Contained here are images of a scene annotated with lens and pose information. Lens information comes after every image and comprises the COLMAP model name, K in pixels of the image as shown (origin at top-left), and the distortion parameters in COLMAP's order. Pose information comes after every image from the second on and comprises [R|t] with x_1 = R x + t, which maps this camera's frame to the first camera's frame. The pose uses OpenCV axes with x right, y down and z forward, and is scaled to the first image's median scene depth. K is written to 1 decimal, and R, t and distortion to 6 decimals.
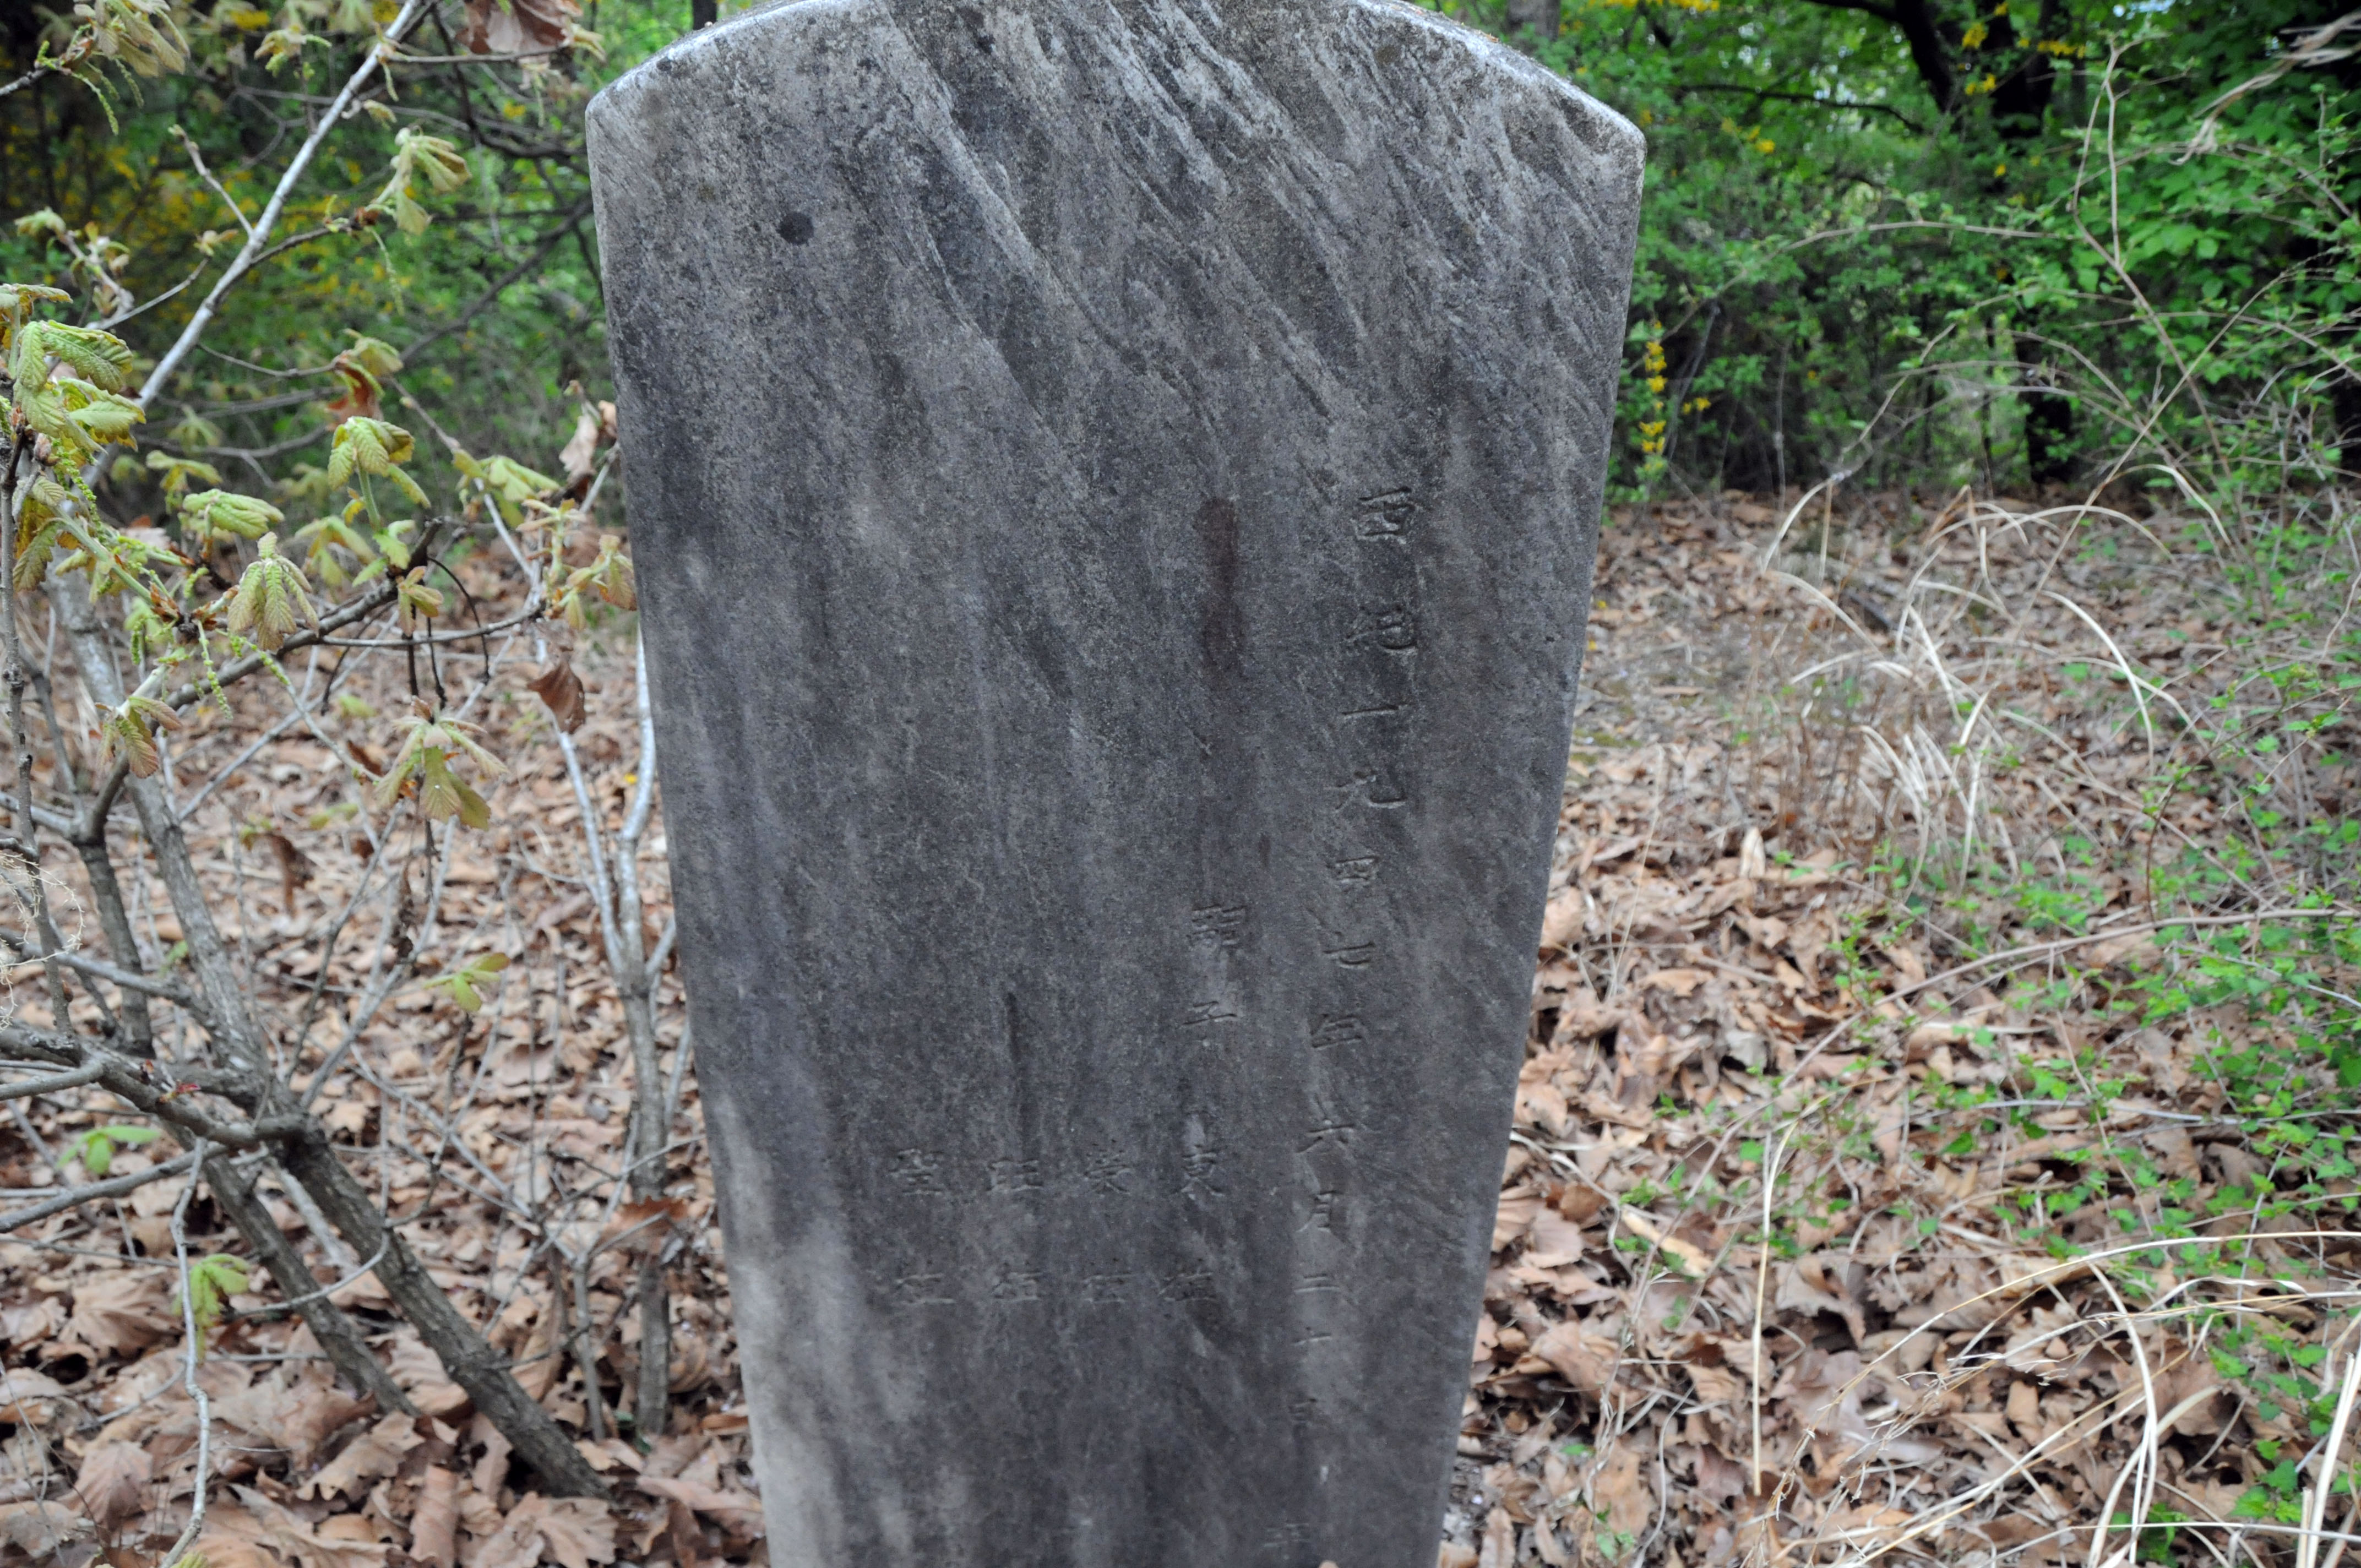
lens RADIAL K [[1778.9, 0, 1104.6], [0, 1778.9, 742.2], [0, 0, 1]] dist [-0.146510, 0.087484]
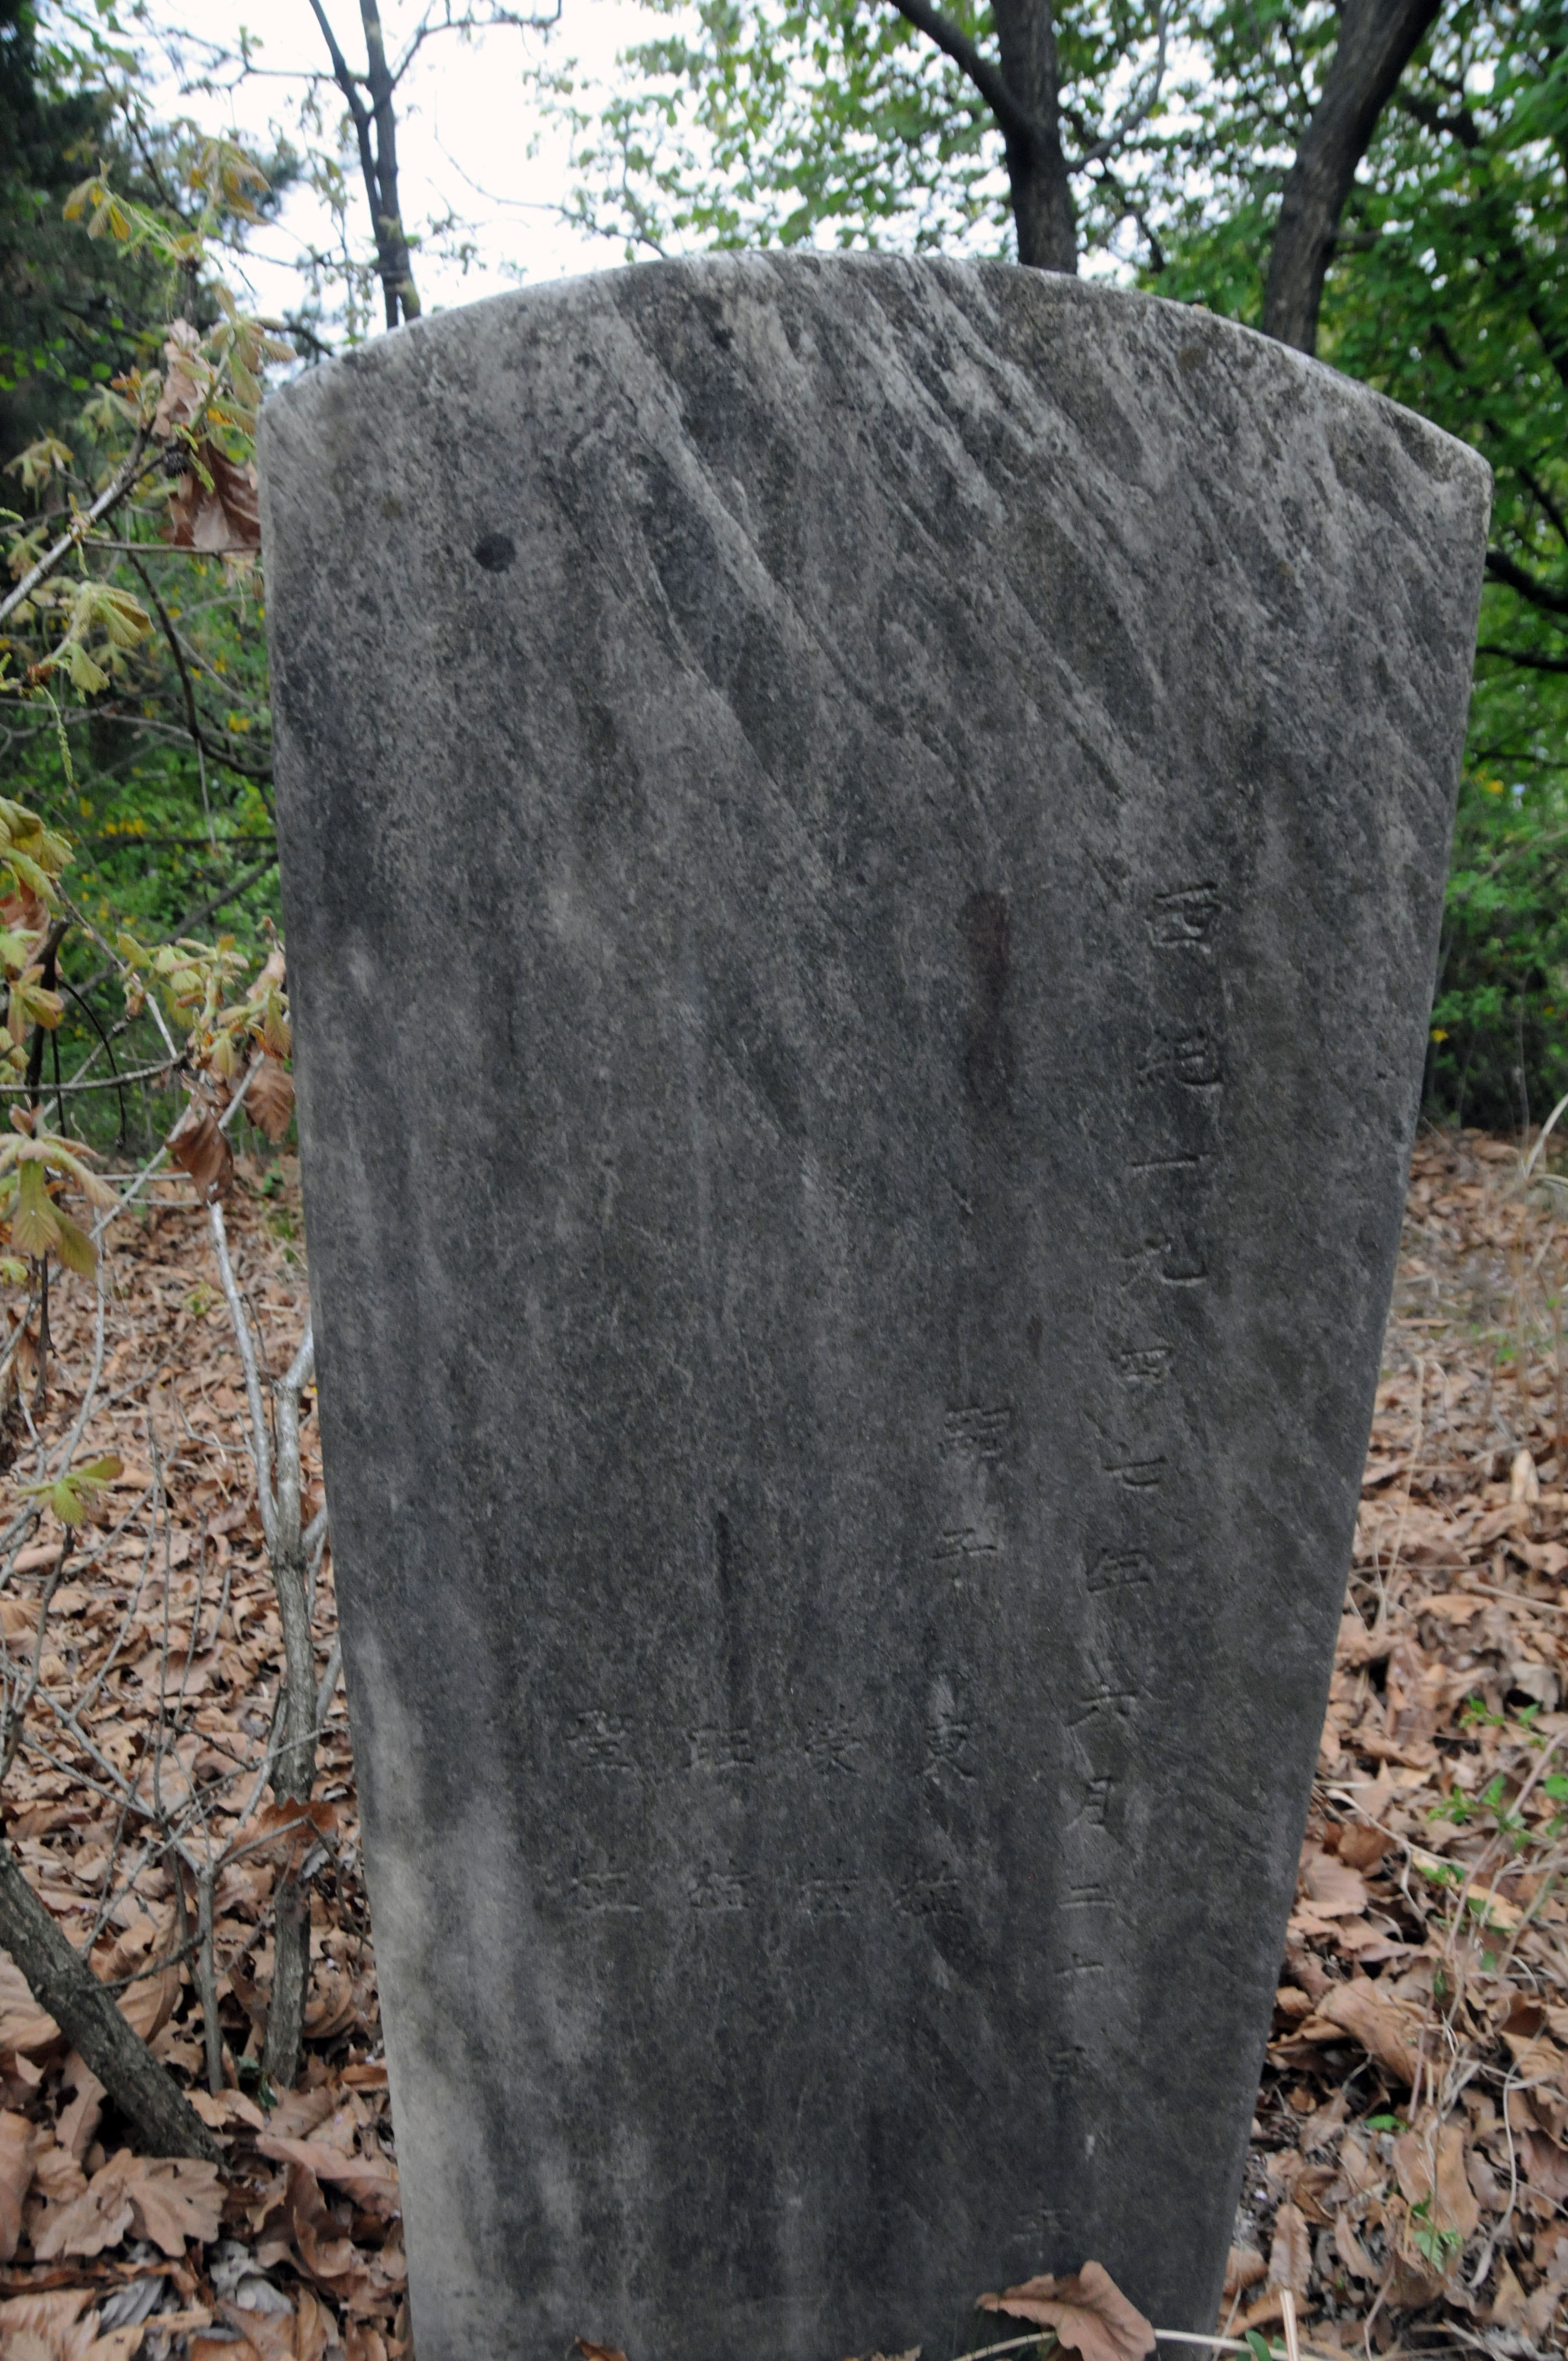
lens RADIAL K [[1778.9, 0, 784.0], [0, 1778.9, 1180.5], [0, 0, 1]] dist [-0.146510, 0.087484]
pose [[0.999643, 0.019196, -0.018597, -0.011252], [-0.021539, 0.990573, -0.135282, 0.094818], [0.015825, 0.135634, 0.990633, 0.161723]]
